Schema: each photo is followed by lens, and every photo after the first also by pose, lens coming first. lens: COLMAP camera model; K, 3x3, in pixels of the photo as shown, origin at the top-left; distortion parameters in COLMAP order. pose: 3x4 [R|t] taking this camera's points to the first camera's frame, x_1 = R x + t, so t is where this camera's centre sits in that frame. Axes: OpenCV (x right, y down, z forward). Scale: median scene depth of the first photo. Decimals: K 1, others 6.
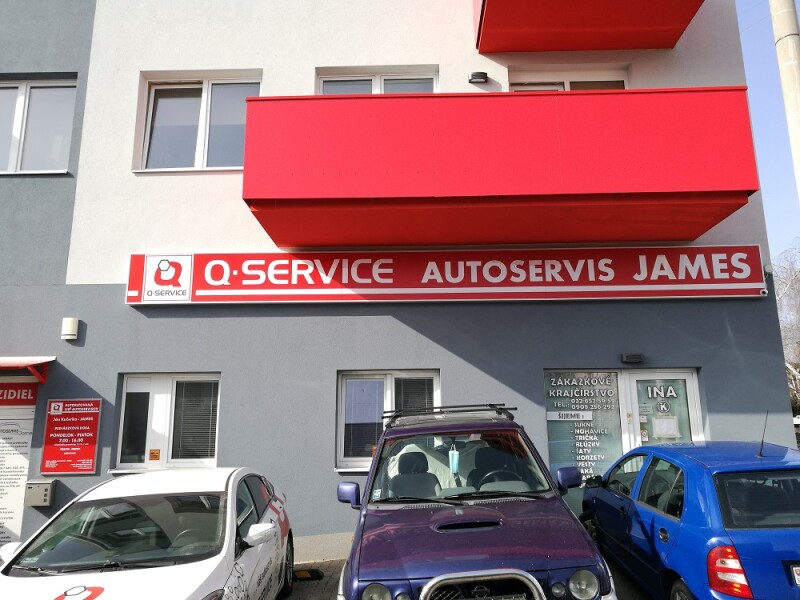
lens RADIAL K [[621.5, 0, 403.1], [0, 621.5, 298.0], [0, 0, 1]] dist [0.006559, -0.000937]
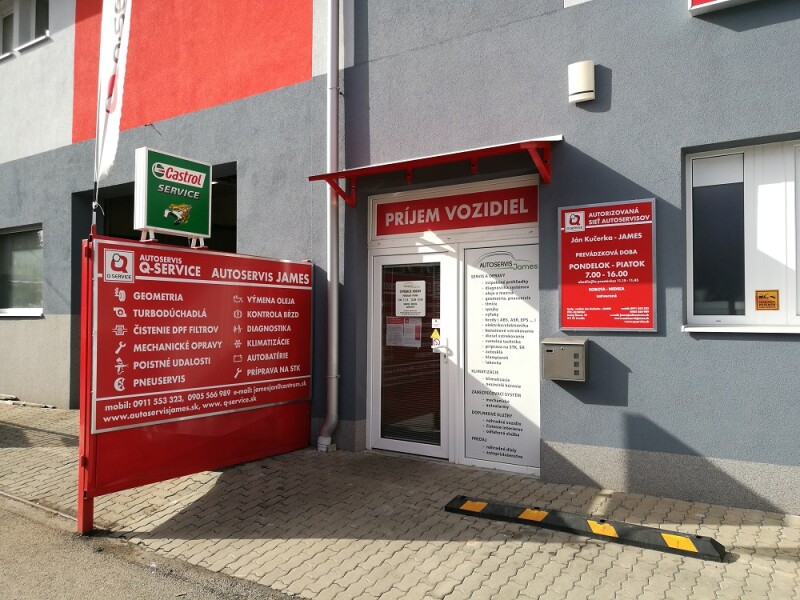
lens RADIAL K [[621.5, 0, 403.1], [0, 621.5, 298.0], [0, 0, 1]] dist [0.006559, -0.000937]
pose [[0.846120, -0.003384, -0.532982, -0.372865], [0.106008, 0.981070, 0.162062, 0.132825], [0.522344, -0.193624, 0.830462, 0.409211]]
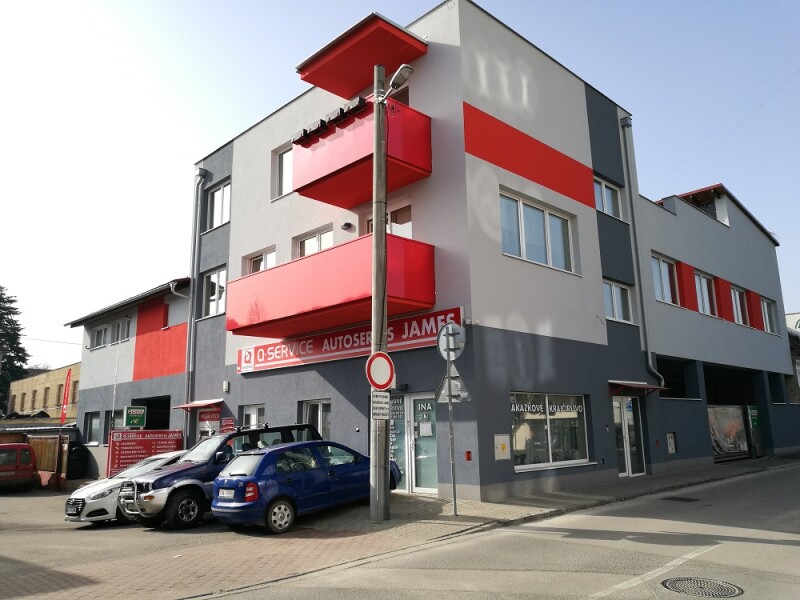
lens RADIAL K [[621.5, 0, 403.1], [0, 621.5, 298.0], [0, 0, 1]] dist [0.006559, -0.000937]
pose [[0.715704, -0.147187, -0.682718, 1.491708], [0.167271, 0.985215, -0.037048, -0.072907], [0.678077, -0.087684, 0.729742, -0.169314]]
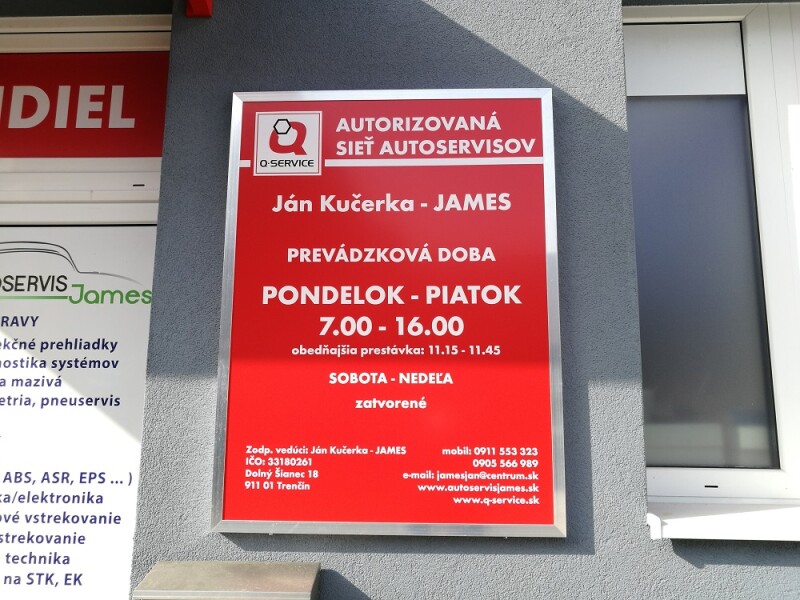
lens RADIAL K [[579.1, 0, 401.2], [0, 579.1, 313.7], [0, 0, 1]] dist [0.020843, -0.000108]
pose [[0.999654, 0.015028, -0.021573, -0.508600], [-0.013384, 0.997136, 0.074440, 0.206527], [0.022630, -0.074126, 0.996992, 0.819530]]
